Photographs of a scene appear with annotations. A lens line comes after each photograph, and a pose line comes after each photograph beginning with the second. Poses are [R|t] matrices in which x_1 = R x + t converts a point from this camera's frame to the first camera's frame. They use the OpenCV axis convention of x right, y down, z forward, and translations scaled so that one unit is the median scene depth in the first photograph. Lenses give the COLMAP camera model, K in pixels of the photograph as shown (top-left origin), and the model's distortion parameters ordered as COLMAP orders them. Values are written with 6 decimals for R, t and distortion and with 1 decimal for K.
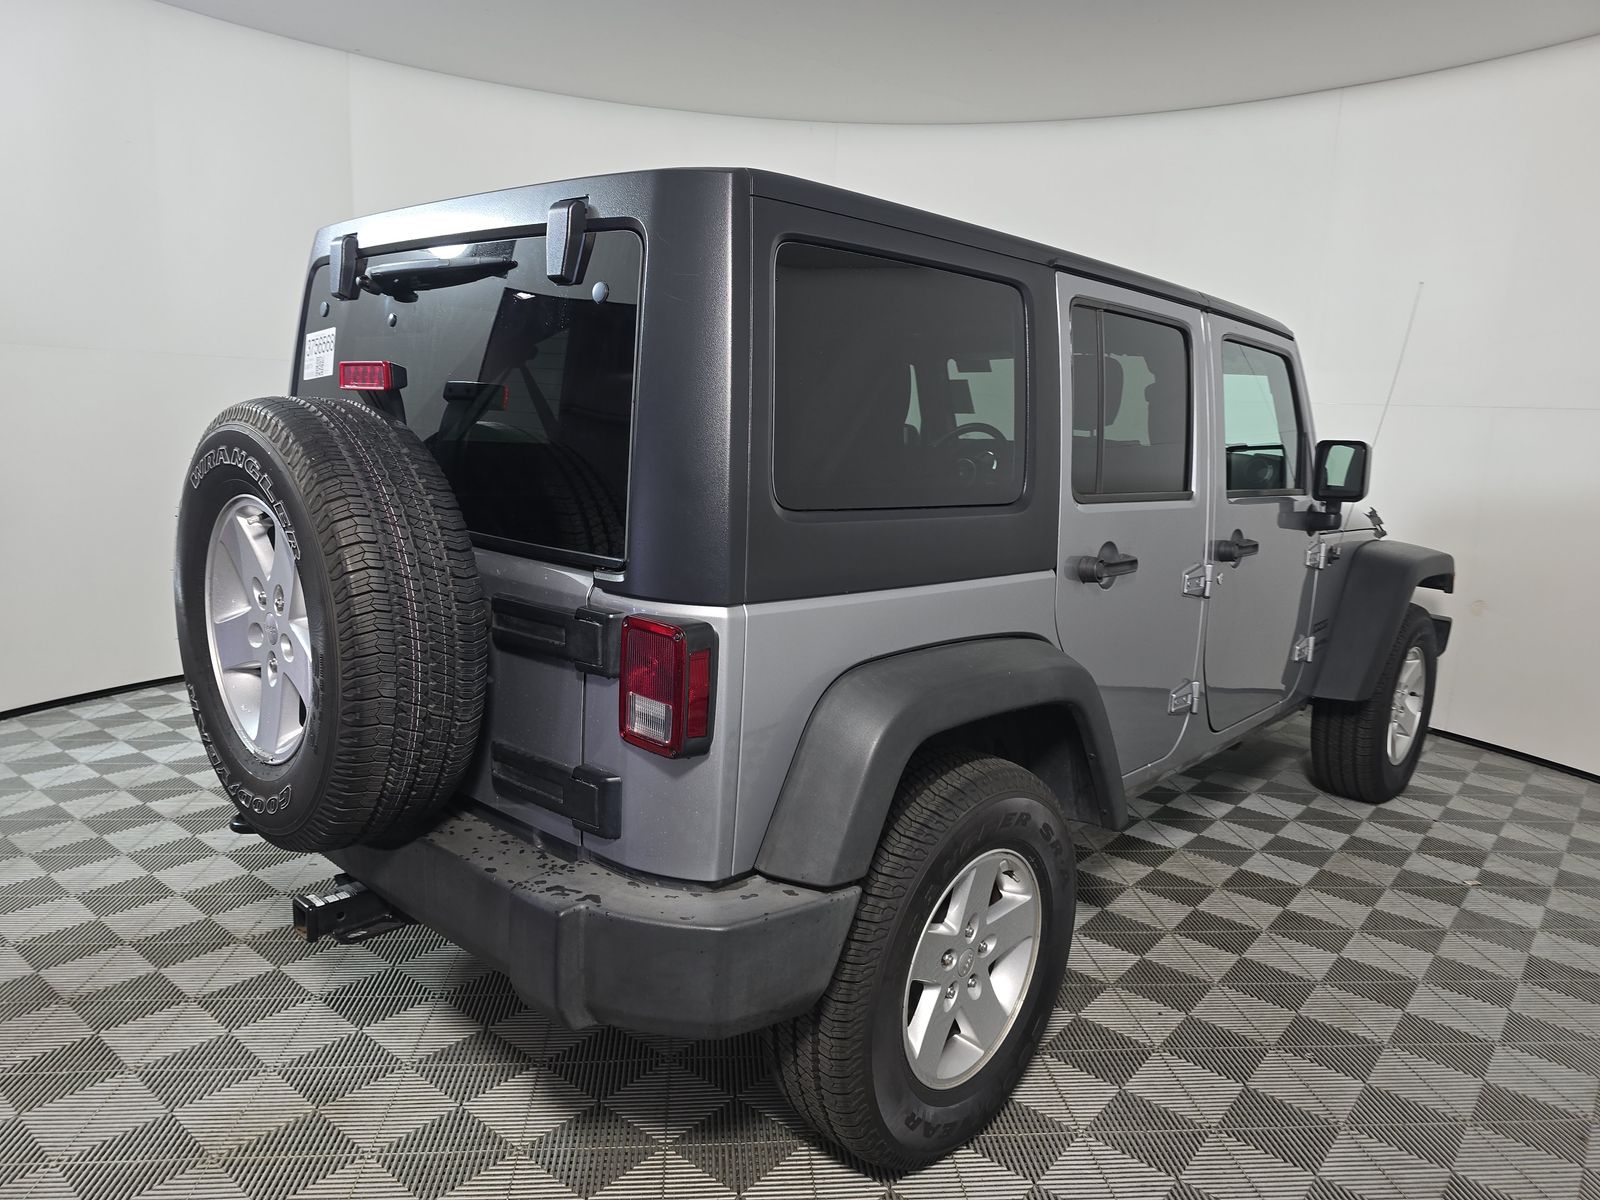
lens RADIAL K [[1072.9, 0, 800.0], [0, 1072.9, 600.0], [0, 0, 1]] dist [0.049108, 0.000242]
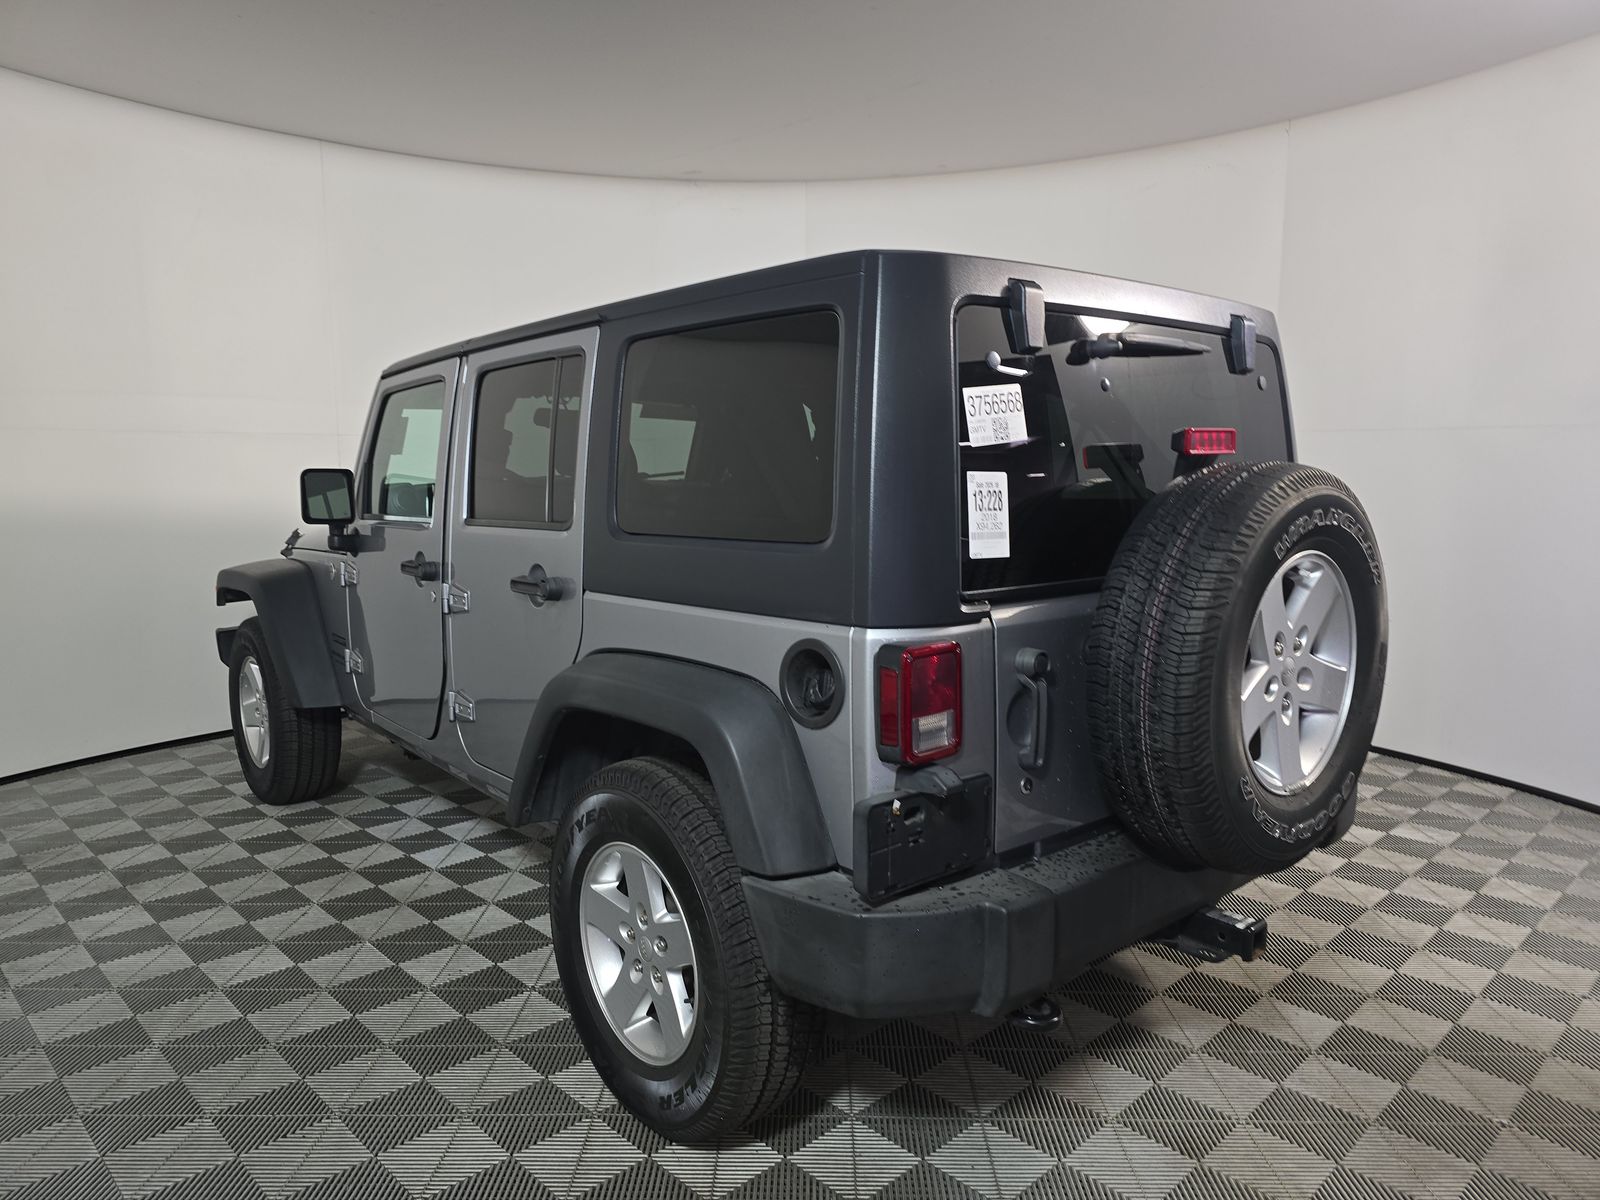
lens RADIAL K [[1072.9, 0, 800.0], [0, 1072.9, 600.0], [0, 0, 1]] dist [0.049108, 0.000242]
pose [[0.105691, -0.168682, 0.979988, -1.740997], [0.186295, 0.971417, 0.147115, -0.323219], [-0.976792, 0.167018, 0.134095, 1.439755]]
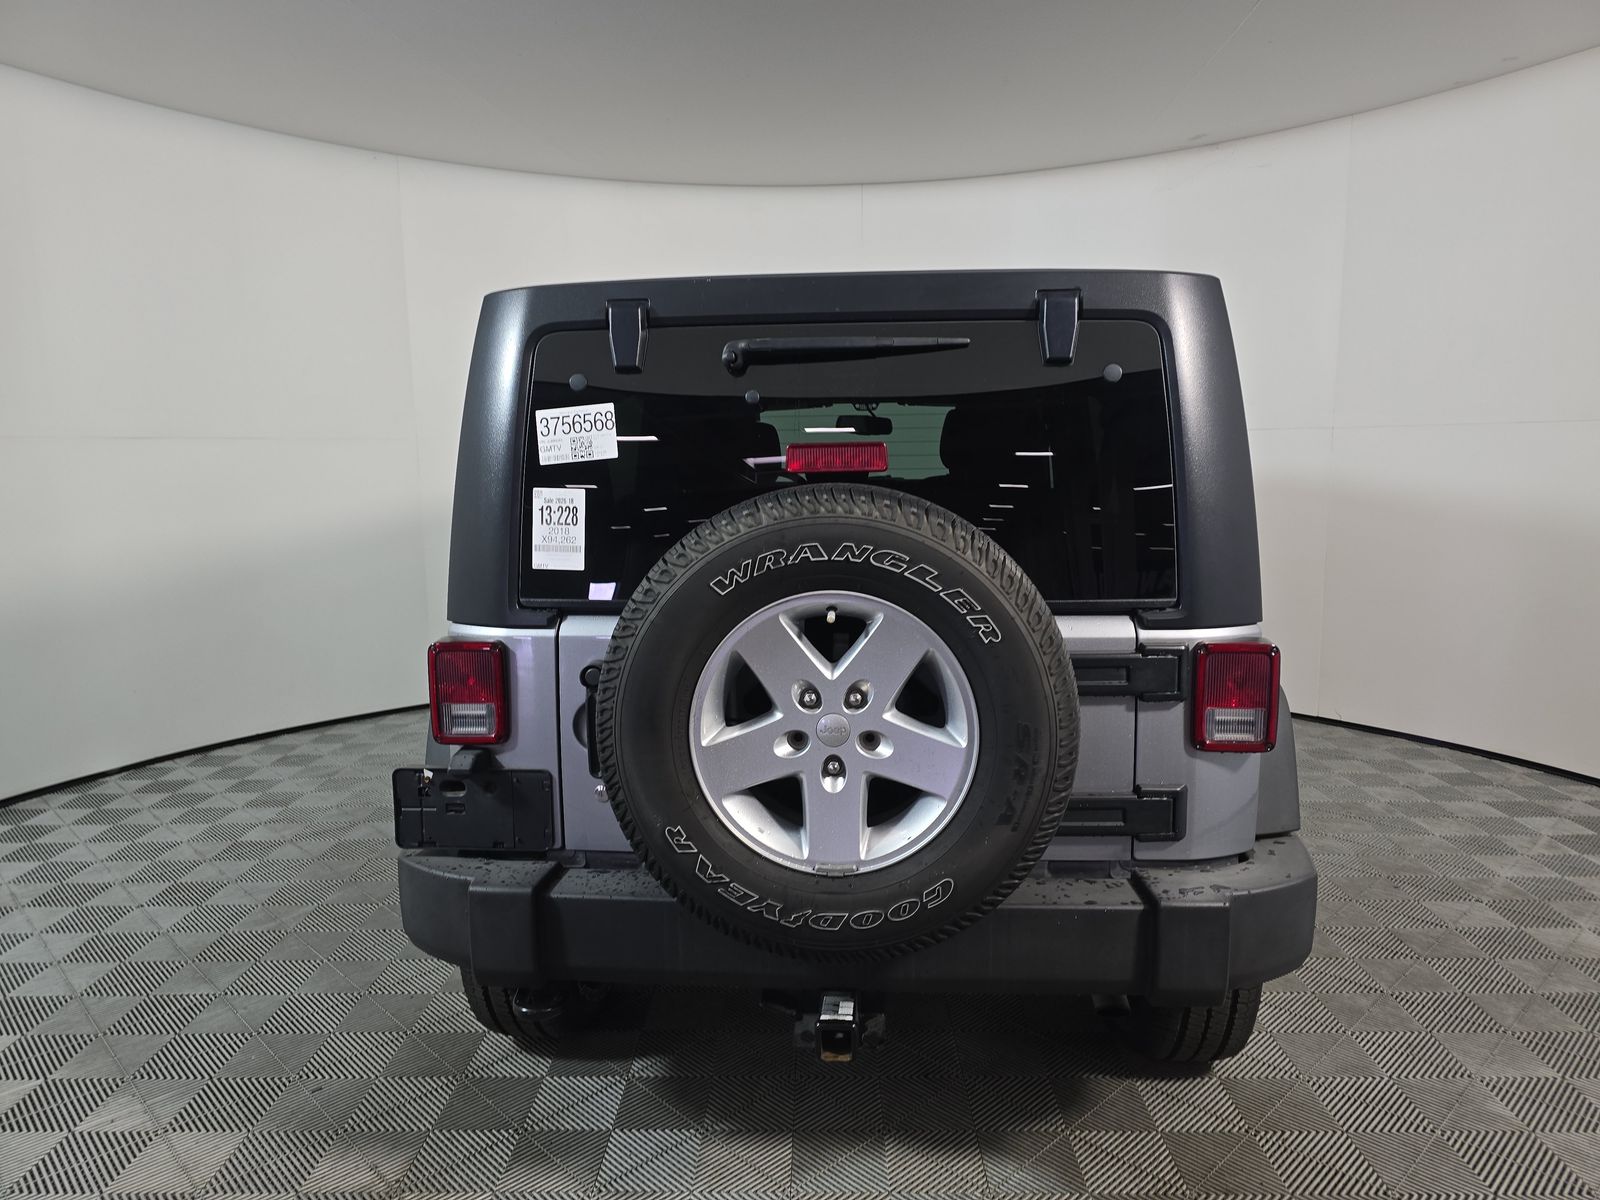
lens RADIAL K [[1072.9, 0, 800.0], [0, 1072.9, 600.0], [0, 0, 1]] dist [0.049108, 0.000242]
pose [[0.773868, -0.132556, 0.619320, -1.158733], [0.153137, 0.988000, 0.020114, -0.117217], [-0.614554, 0.079275, 0.784881, 0.312374]]
